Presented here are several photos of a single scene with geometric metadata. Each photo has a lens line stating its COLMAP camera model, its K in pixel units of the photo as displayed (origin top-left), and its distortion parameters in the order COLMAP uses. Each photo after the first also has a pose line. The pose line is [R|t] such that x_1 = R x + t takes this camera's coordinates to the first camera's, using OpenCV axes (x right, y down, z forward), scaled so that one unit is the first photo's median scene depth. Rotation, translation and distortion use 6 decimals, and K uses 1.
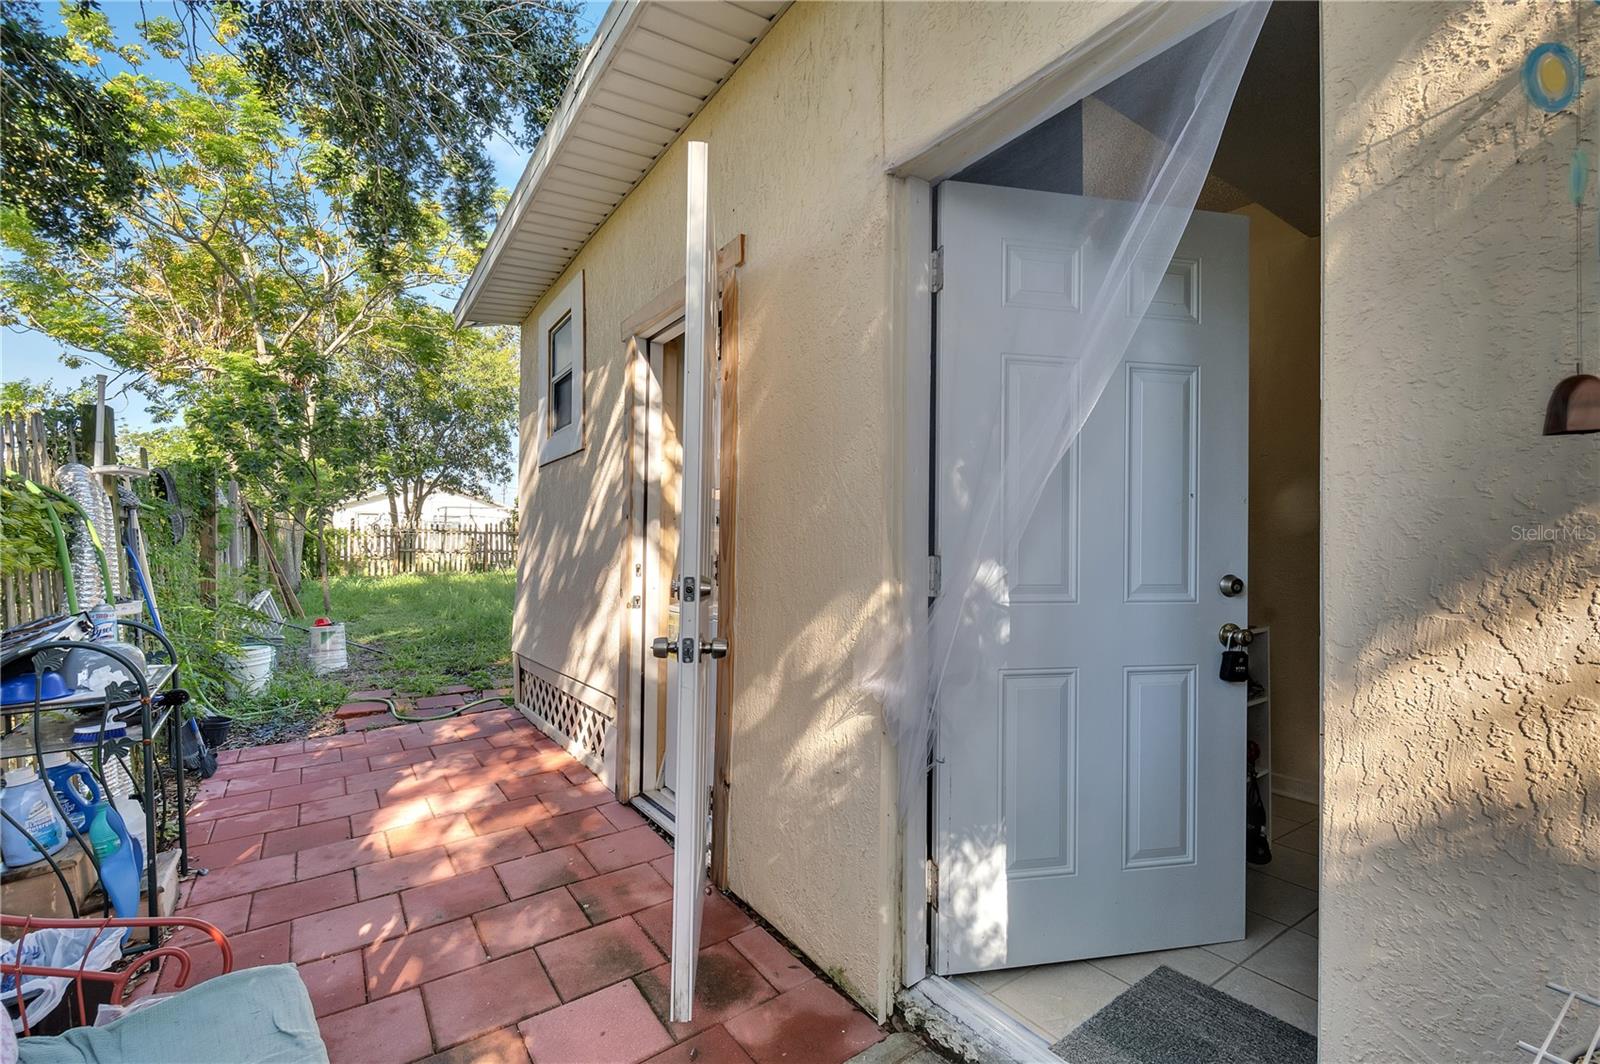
lens RADIAL K [[712.2, 0, 800.0], [0, 712.2, 532.0], [0, 0, 1]] dist [-0.020025, -0.000259]
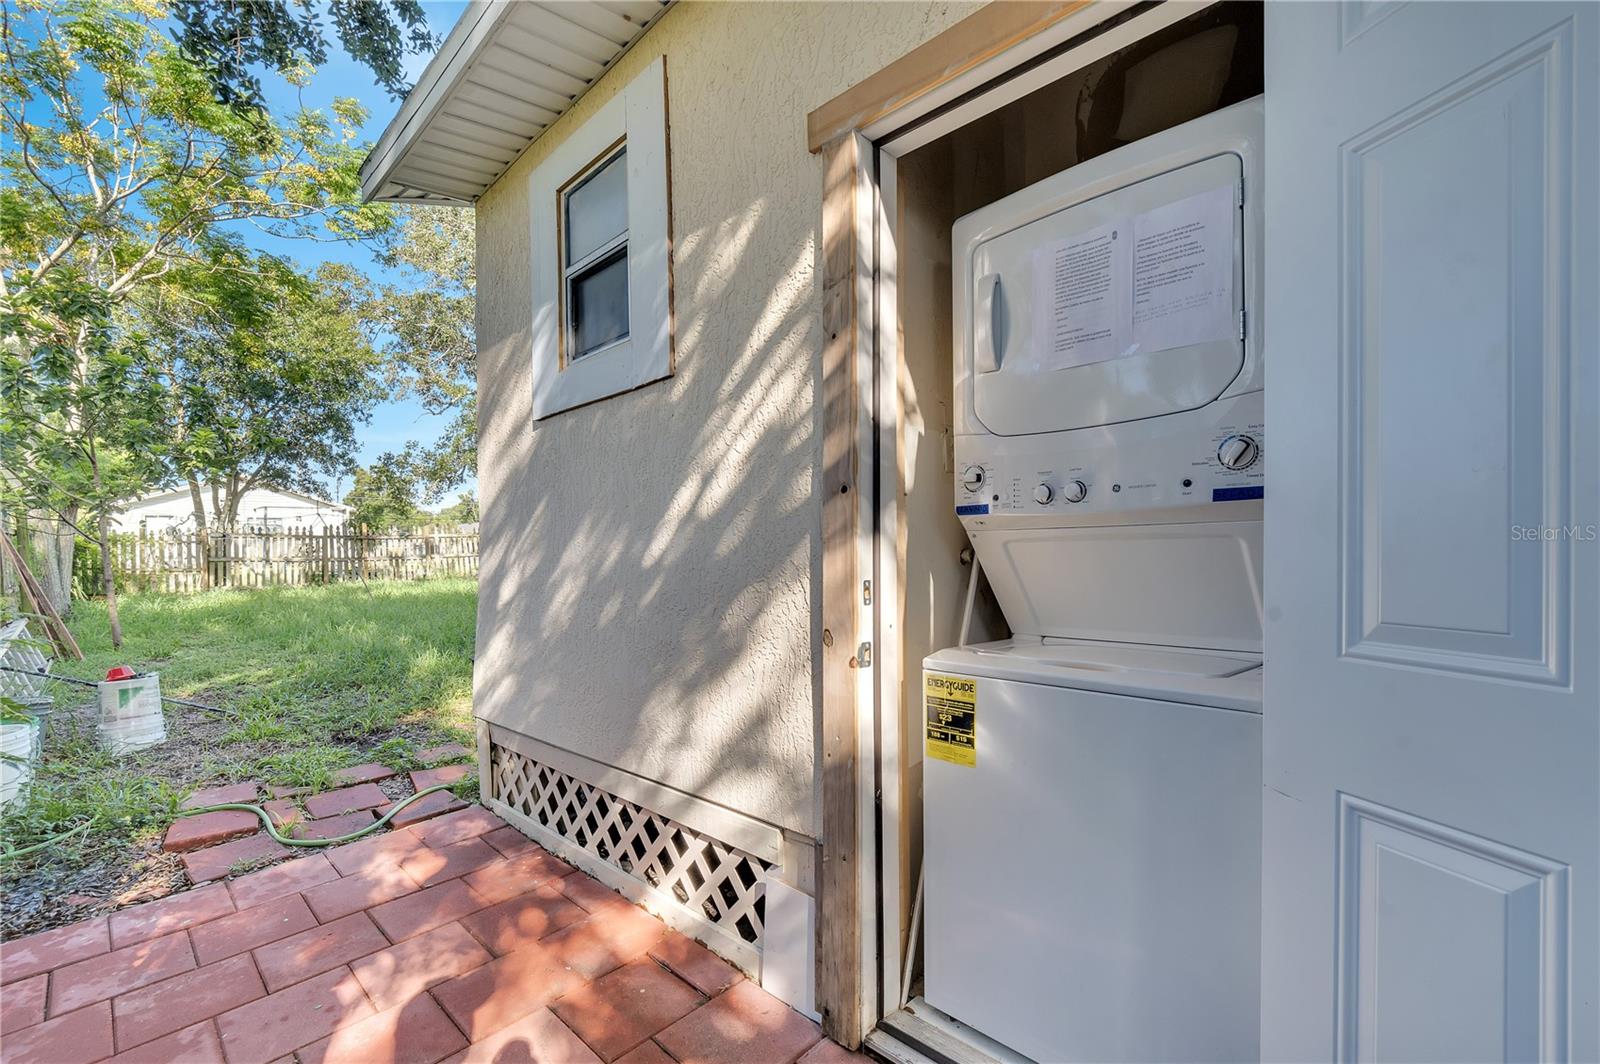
lens RADIAL K [[740.8, 0, 796.2], [0, 740.8, 541.1], [0, 0, 1]] dist [-0.009272, -0.000026]
pose [[0.985697, -0.015534, 0.167808, -0.112616], [0.013315, 0.999809, 0.014341, 0.002636], [-0.167999, -0.011901, 0.985715, 0.147648]]
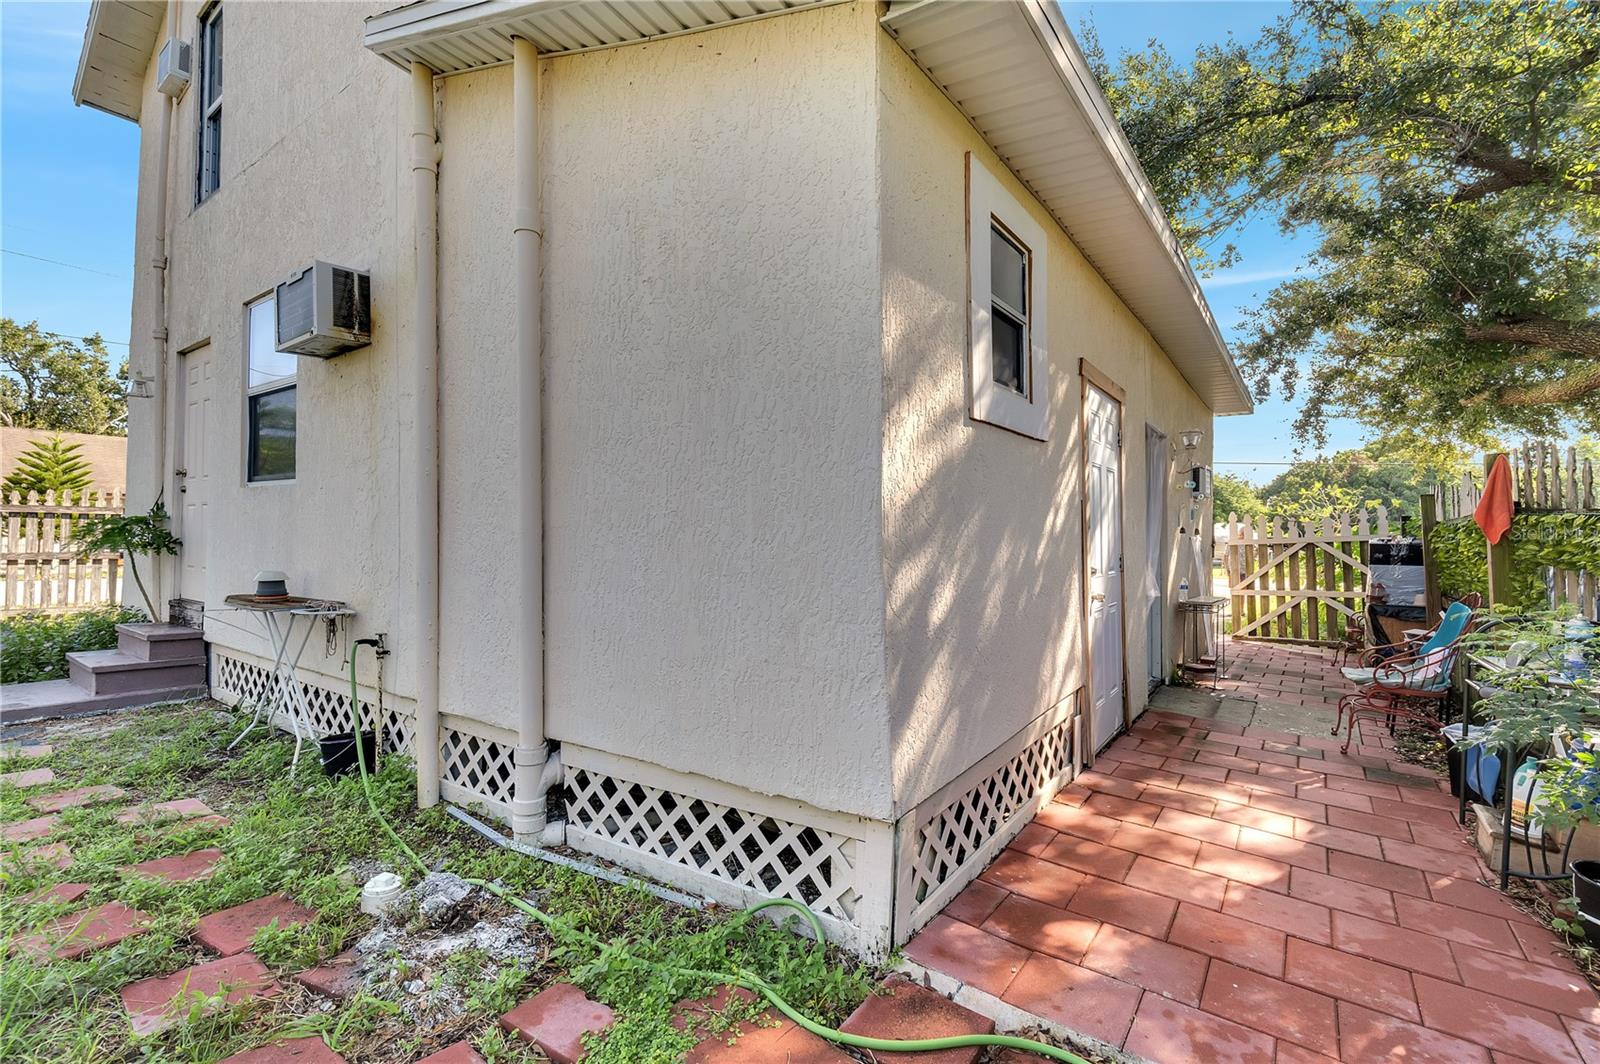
lens RADIAL K [[712.2, 0, 800.0], [0, 712.2, 532.0], [0, 0, 1]] dist [-0.020025, -0.000259]
pose [[-0.339004, 0.008436, 0.940747, -0.371201], [-0.012798, 0.999826, -0.013578, 0.002867], [-0.940698, -0.016642, -0.338837, 0.574424]]
